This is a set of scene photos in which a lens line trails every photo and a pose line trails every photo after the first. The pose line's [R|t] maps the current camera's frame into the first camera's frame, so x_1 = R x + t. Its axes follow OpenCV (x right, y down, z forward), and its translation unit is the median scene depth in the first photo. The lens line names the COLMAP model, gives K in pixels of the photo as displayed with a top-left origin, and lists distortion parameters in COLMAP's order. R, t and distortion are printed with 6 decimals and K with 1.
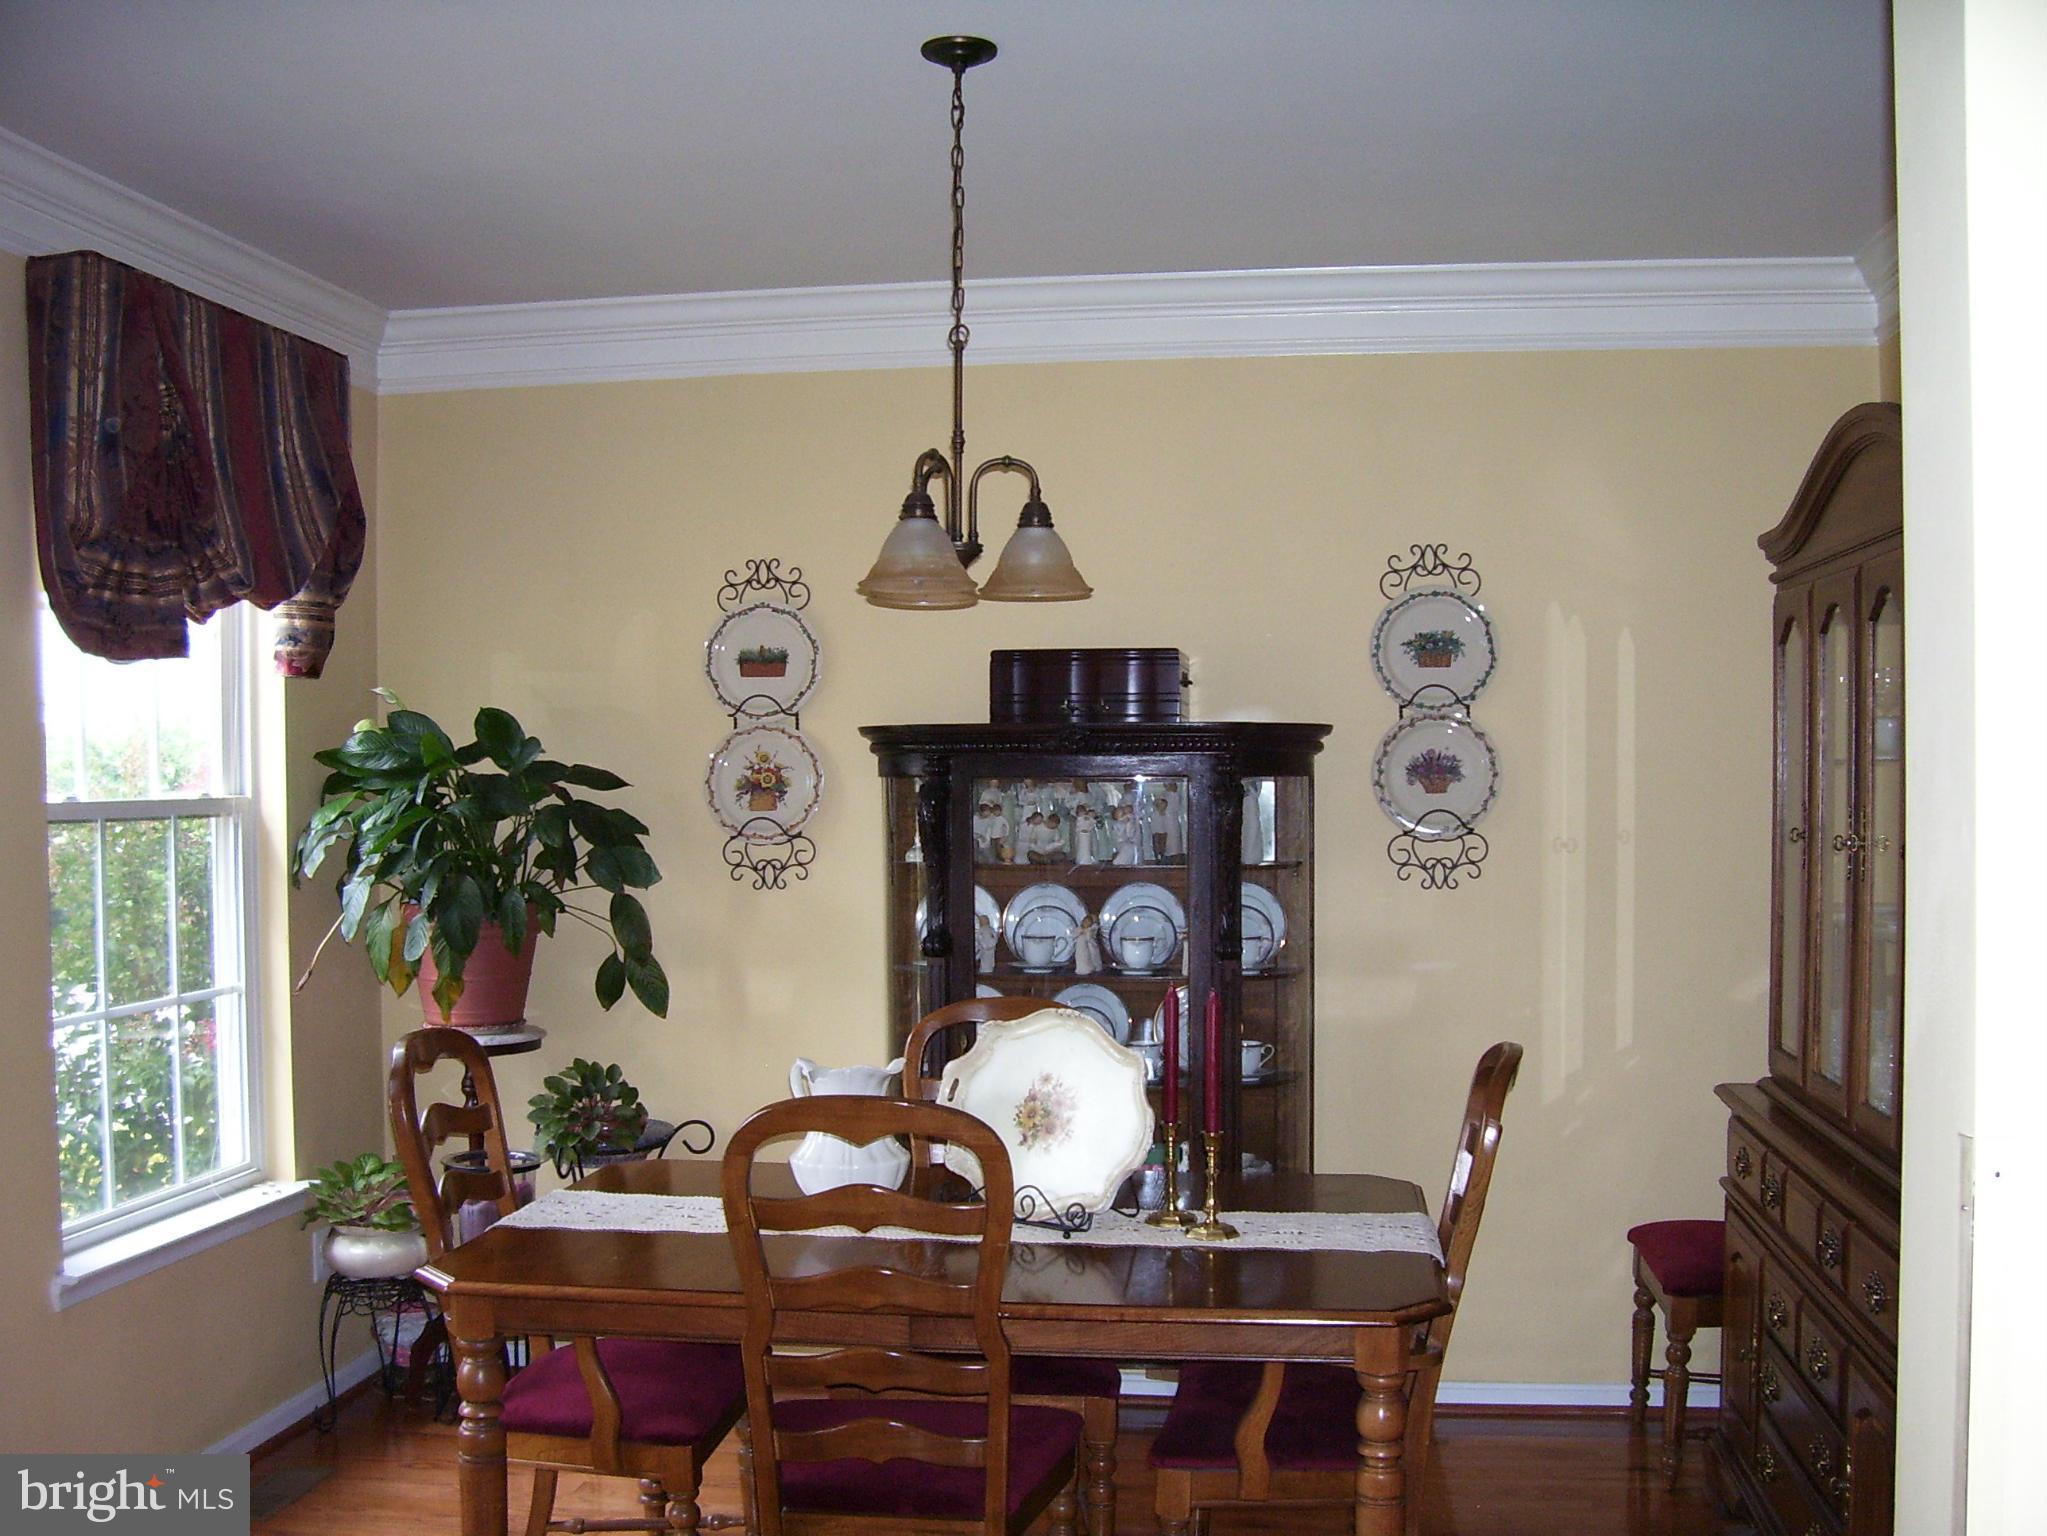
lens RADIAL K [[2052.7, 0, 1047.0], [0, 2052.7, 809.3], [0, 0, 1]] dist [-0.191375, 0.192065]
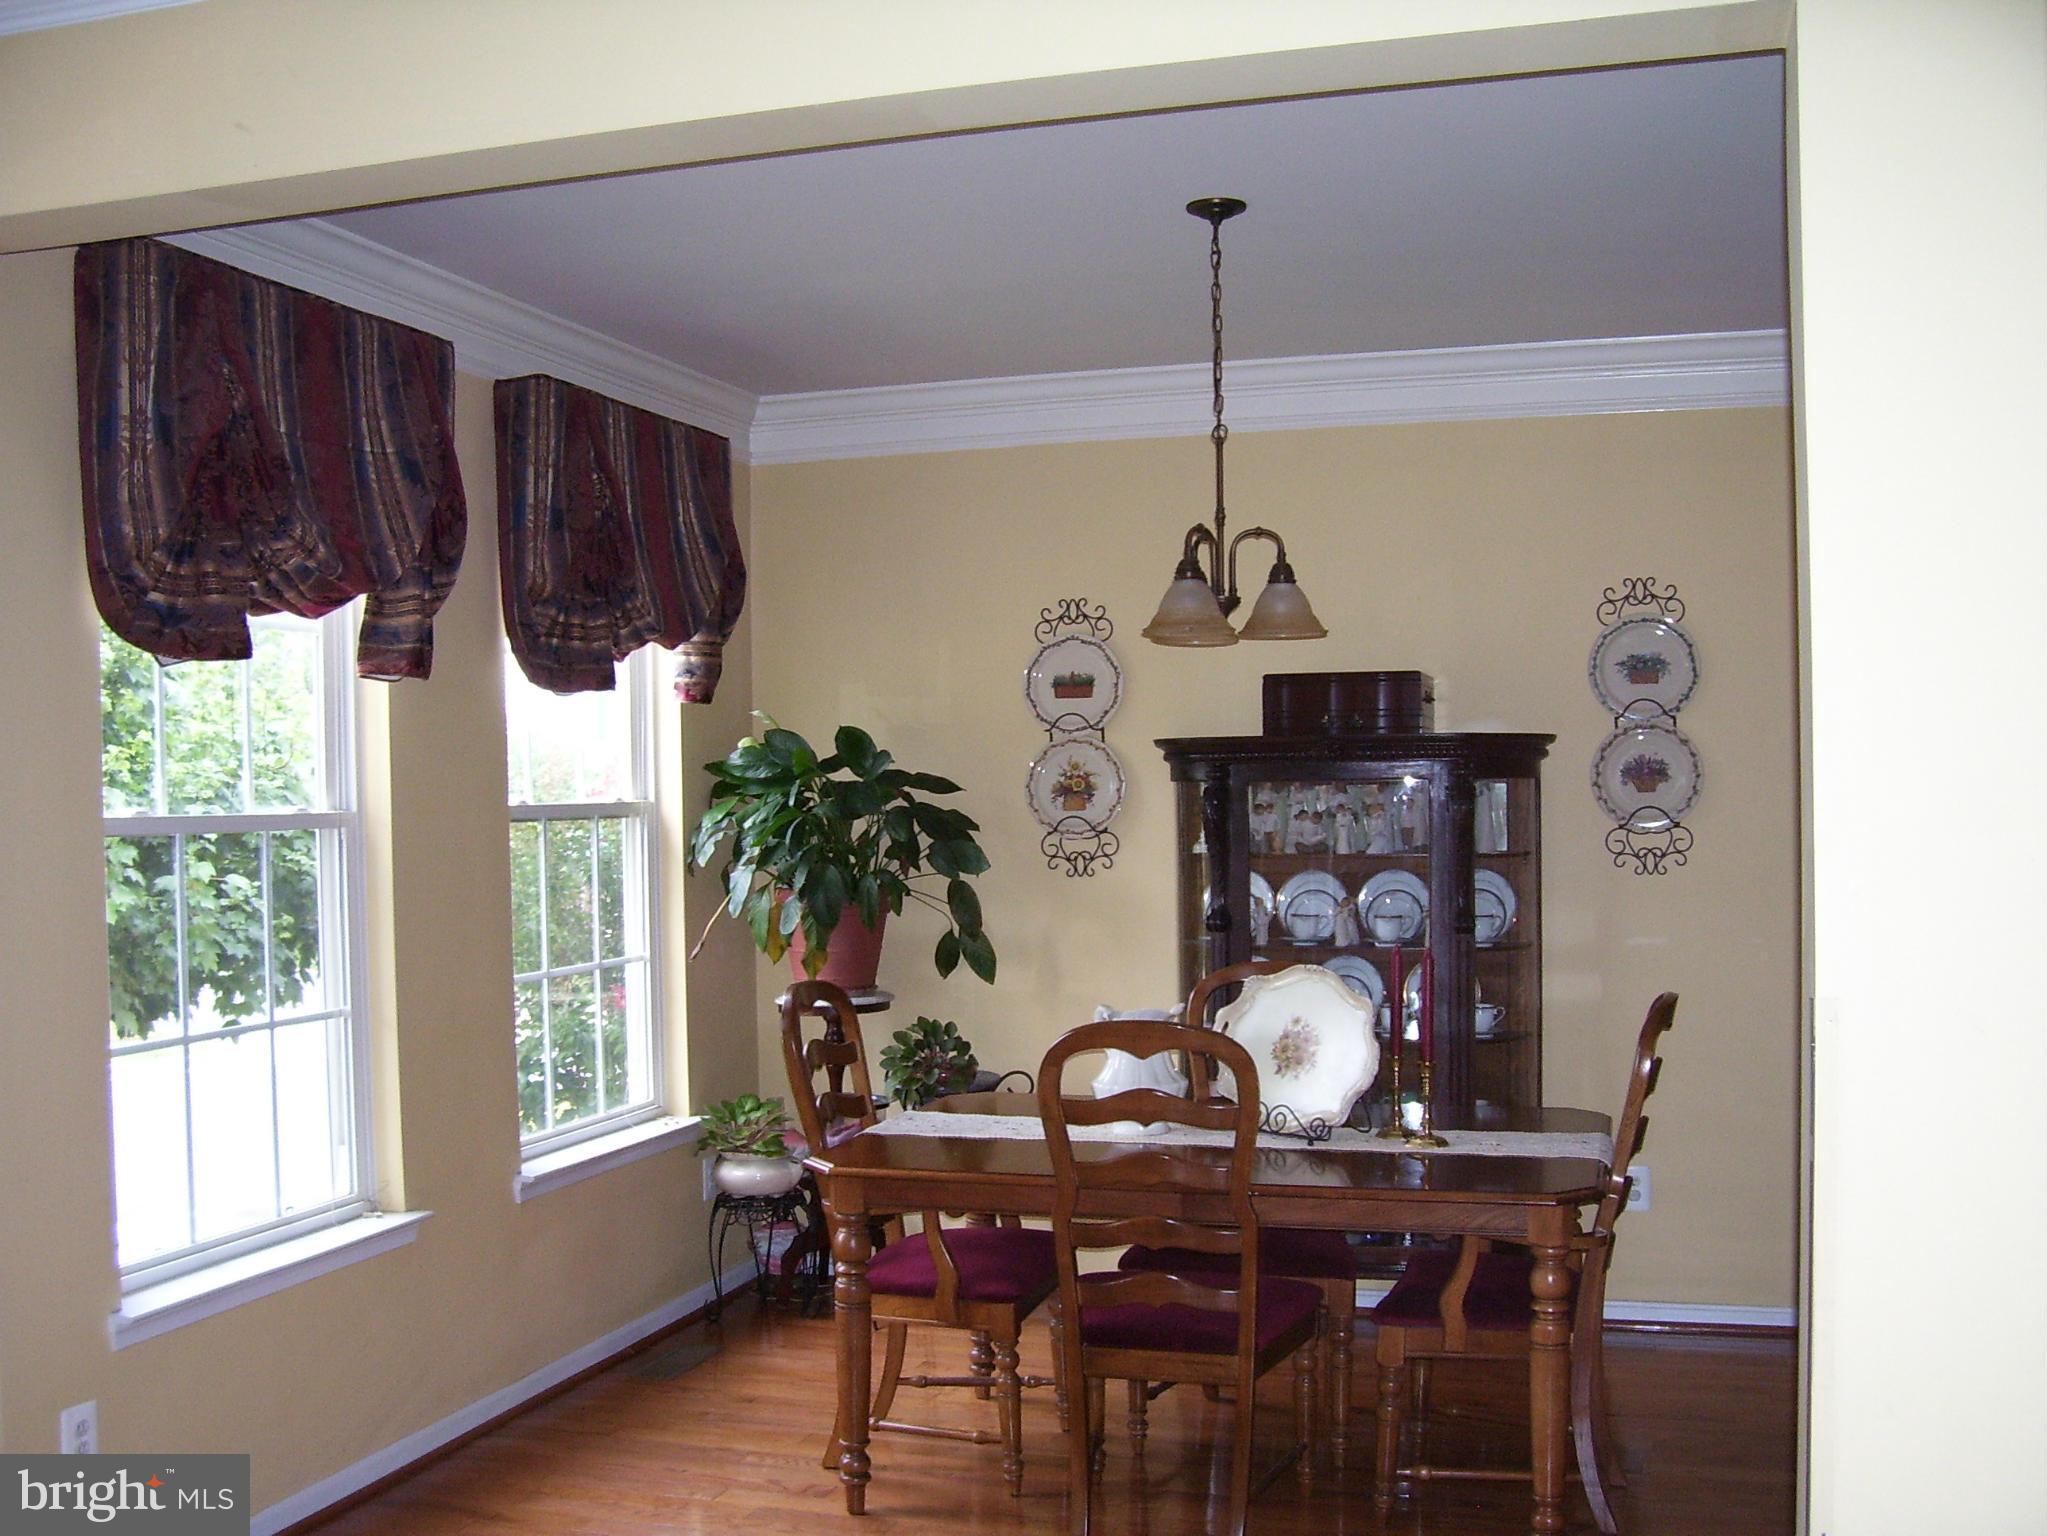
lens RADIAL K [[2052.7, 0, 1047.0], [0, 2052.7, 809.3], [0, 0, 1]] dist [-0.191375, 0.192065]
pose [[0.987908, -0.005003, -0.154959, 0.032557], [0.004356, 0.999980, -0.004513, 0.005676], [0.154979, 0.003783, 0.987911, -0.195075]]
